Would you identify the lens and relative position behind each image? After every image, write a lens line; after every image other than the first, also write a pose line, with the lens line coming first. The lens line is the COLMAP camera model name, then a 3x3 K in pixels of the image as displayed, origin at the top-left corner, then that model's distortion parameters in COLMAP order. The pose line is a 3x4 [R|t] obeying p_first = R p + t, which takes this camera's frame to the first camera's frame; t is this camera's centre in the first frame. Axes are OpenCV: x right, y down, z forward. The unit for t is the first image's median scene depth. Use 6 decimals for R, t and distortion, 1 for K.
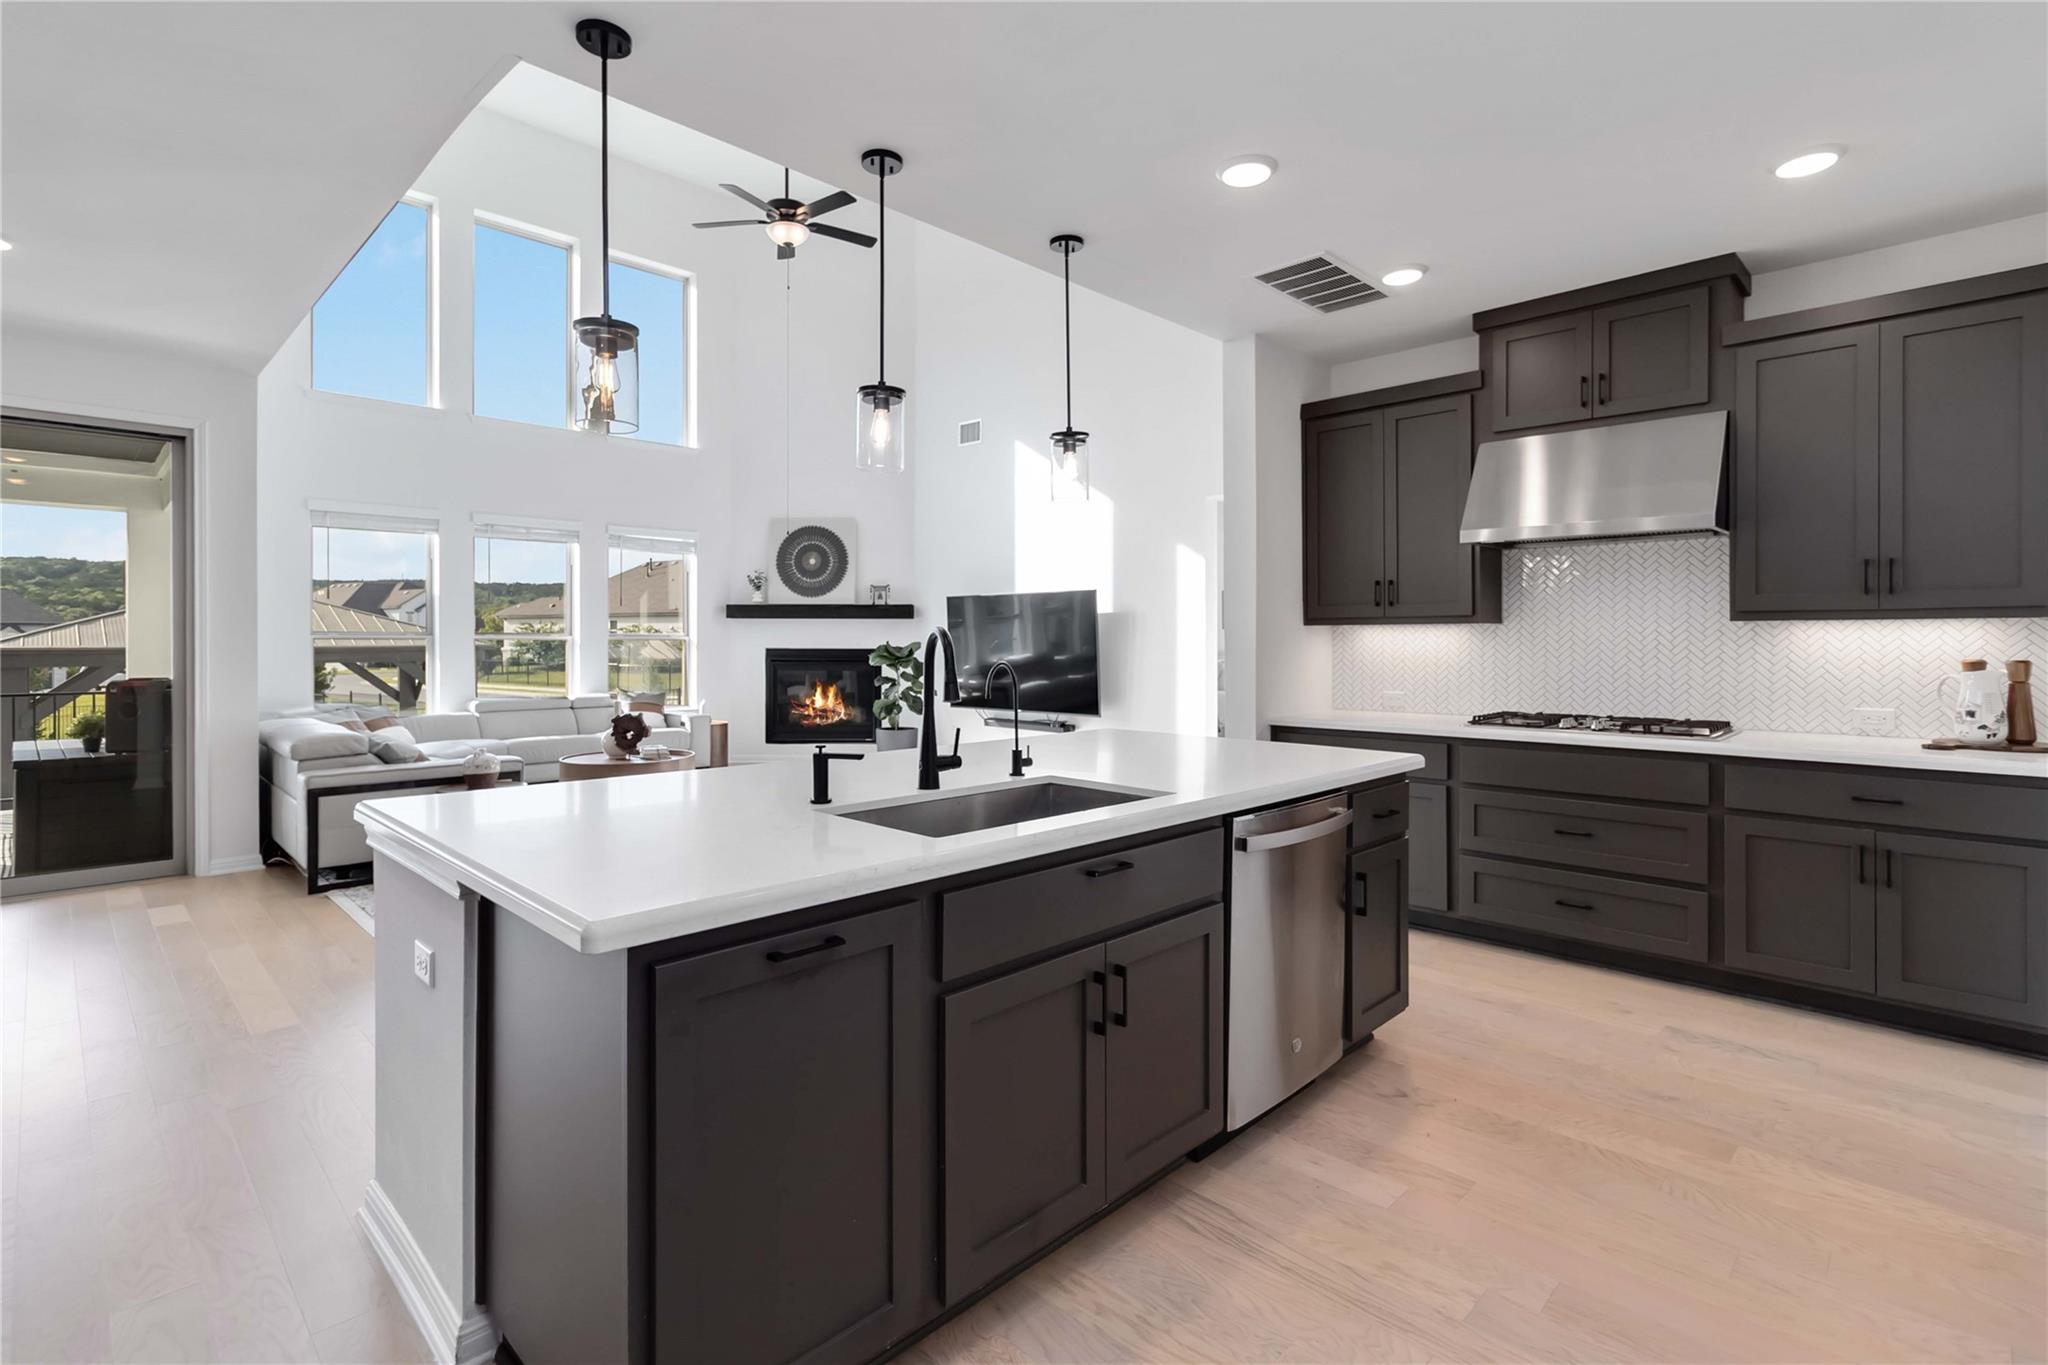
lens RADIAL K [[965.7, 0, 1054.6], [0, 965.7, 646.2], [0, 0, 1]] dist [0.003573, 0.000941]
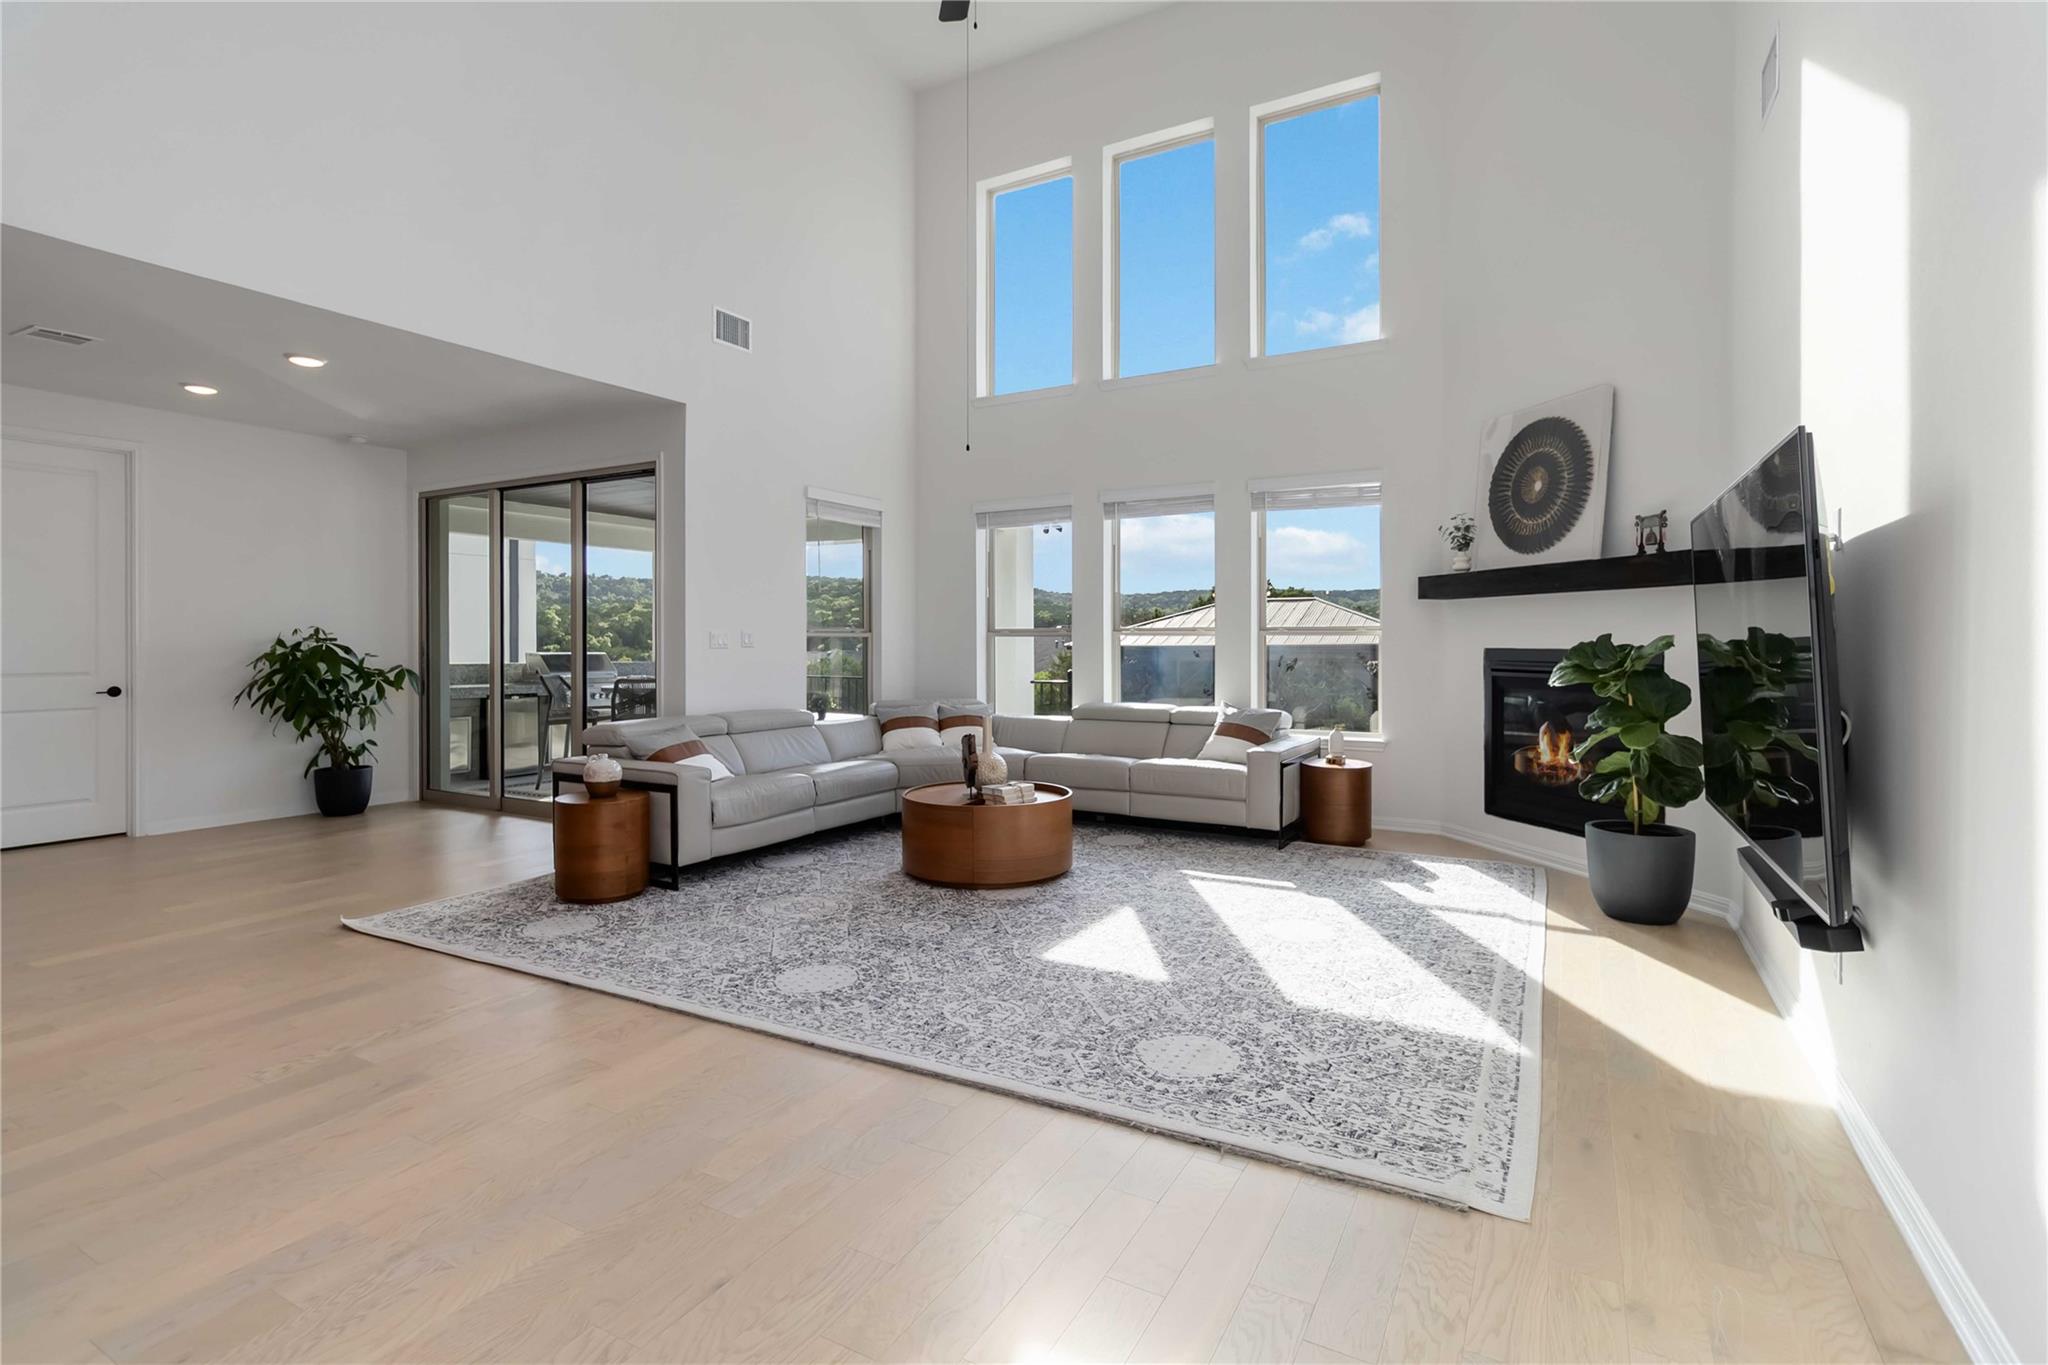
lens RADIAL K [[965.7, 0, 1010.8], [0, 965.7, 646.4], [0, 0, 1]] dist [0.003573, 0.000941]
pose [[0.225078, 0.004154, -0.974332, 0.210299], [-0.001832, 0.999991, 0.003840, -0.000911], [0.974339, 0.000920, 0.225084, 0.621280]]
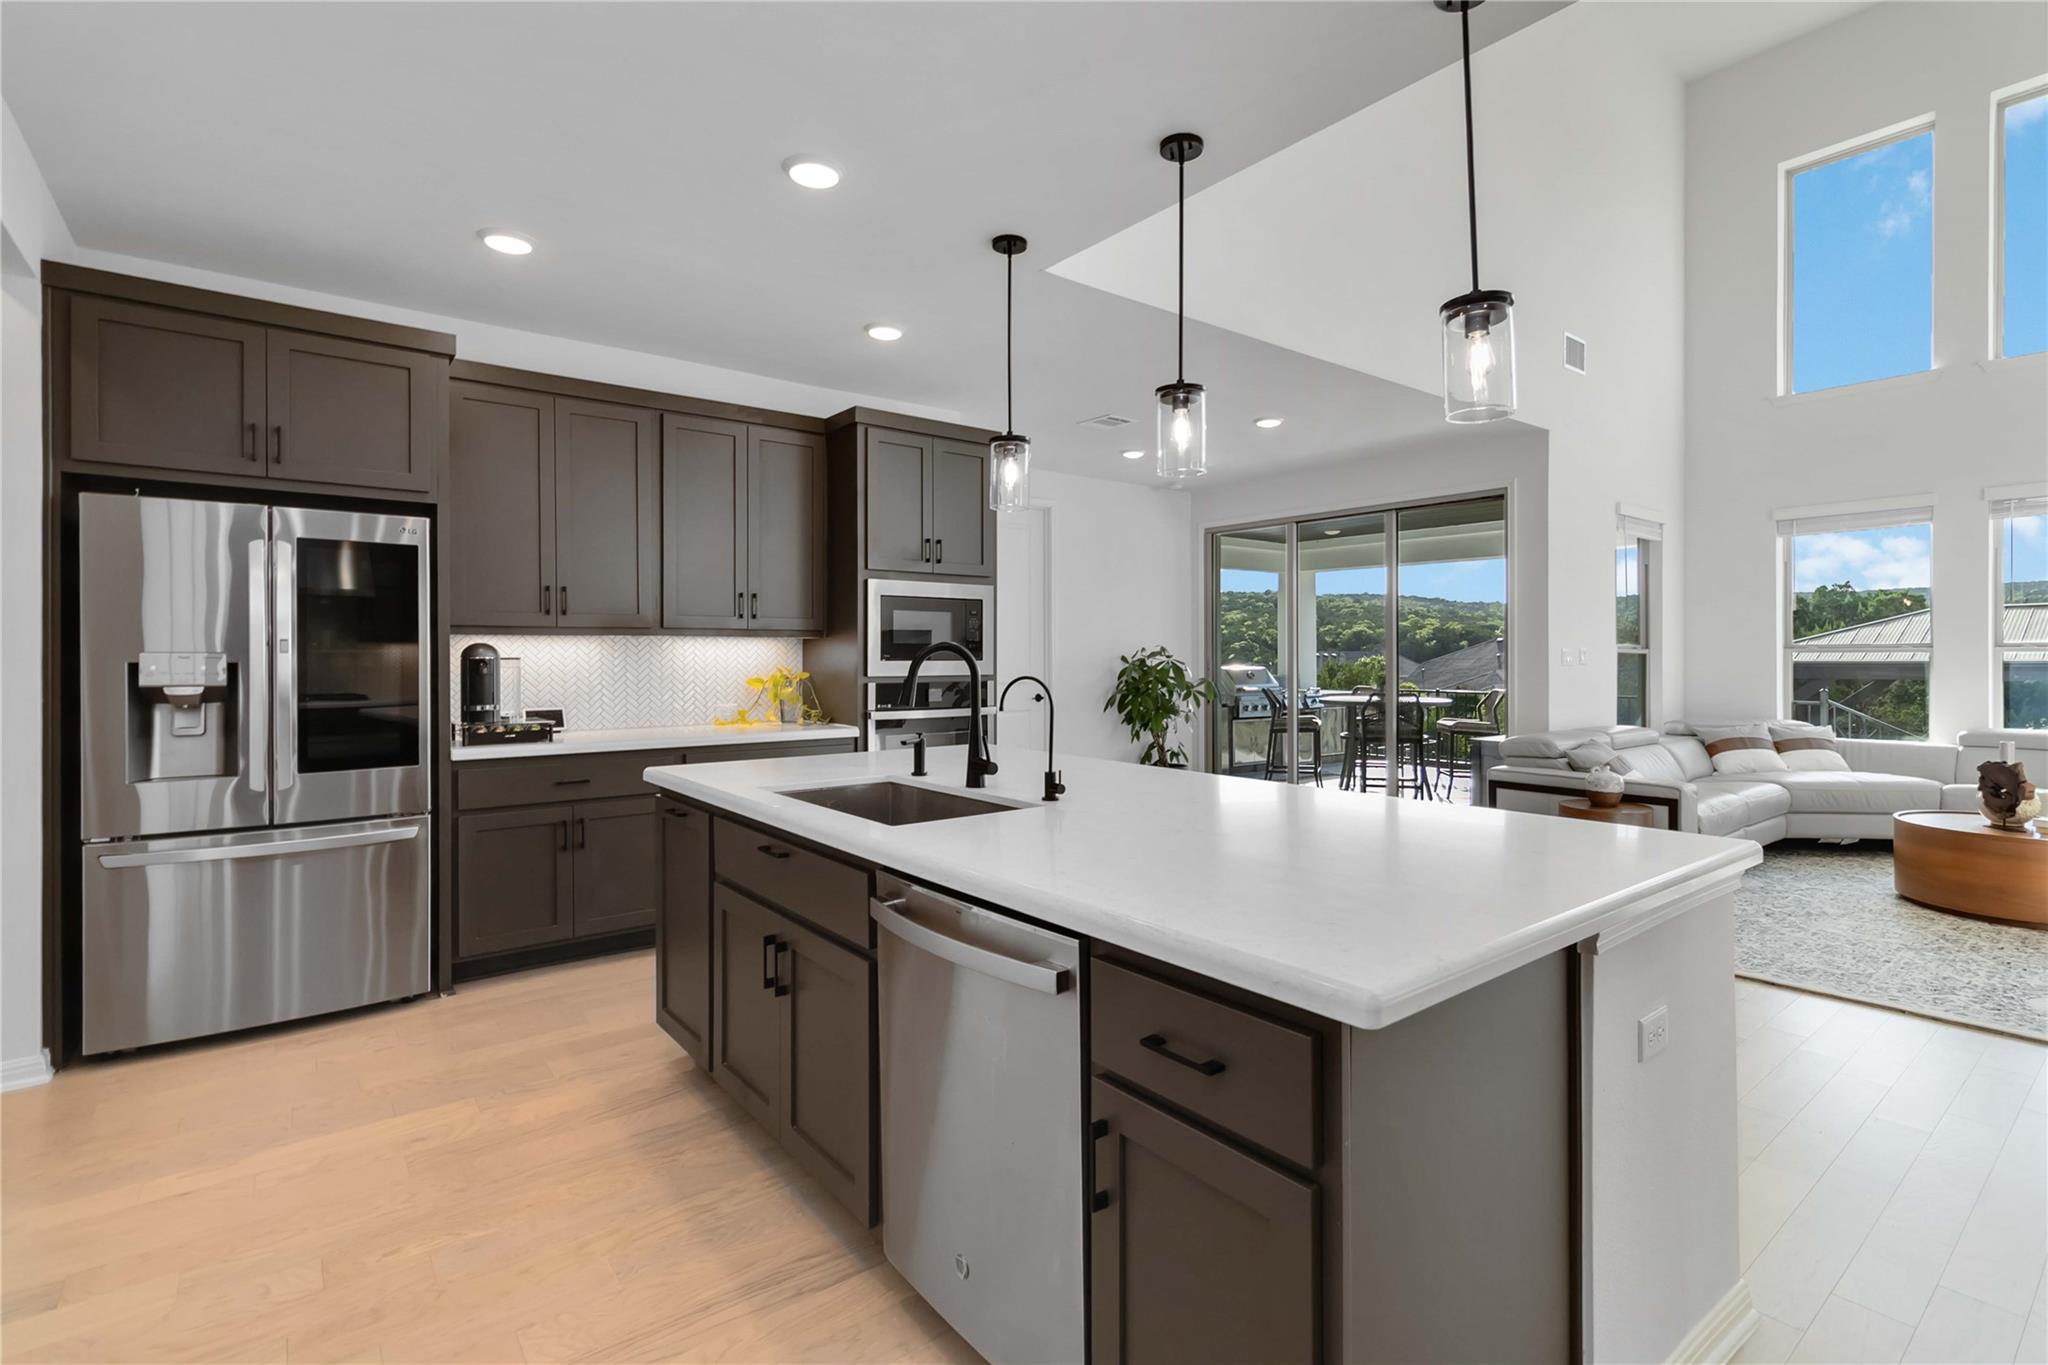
lens RADIAL K [[965.7, 0, 1022.9], [0, 965.7, 664.7], [0, 0, 1]] dist [0.003573, 0.000941]
pose [[-0.153621, 0.005154, -0.988116, 0.250046], [-0.002761, 0.999980, 0.005645, 0.000023], [0.988126, 0.003596, -0.153604, 0.319663]]
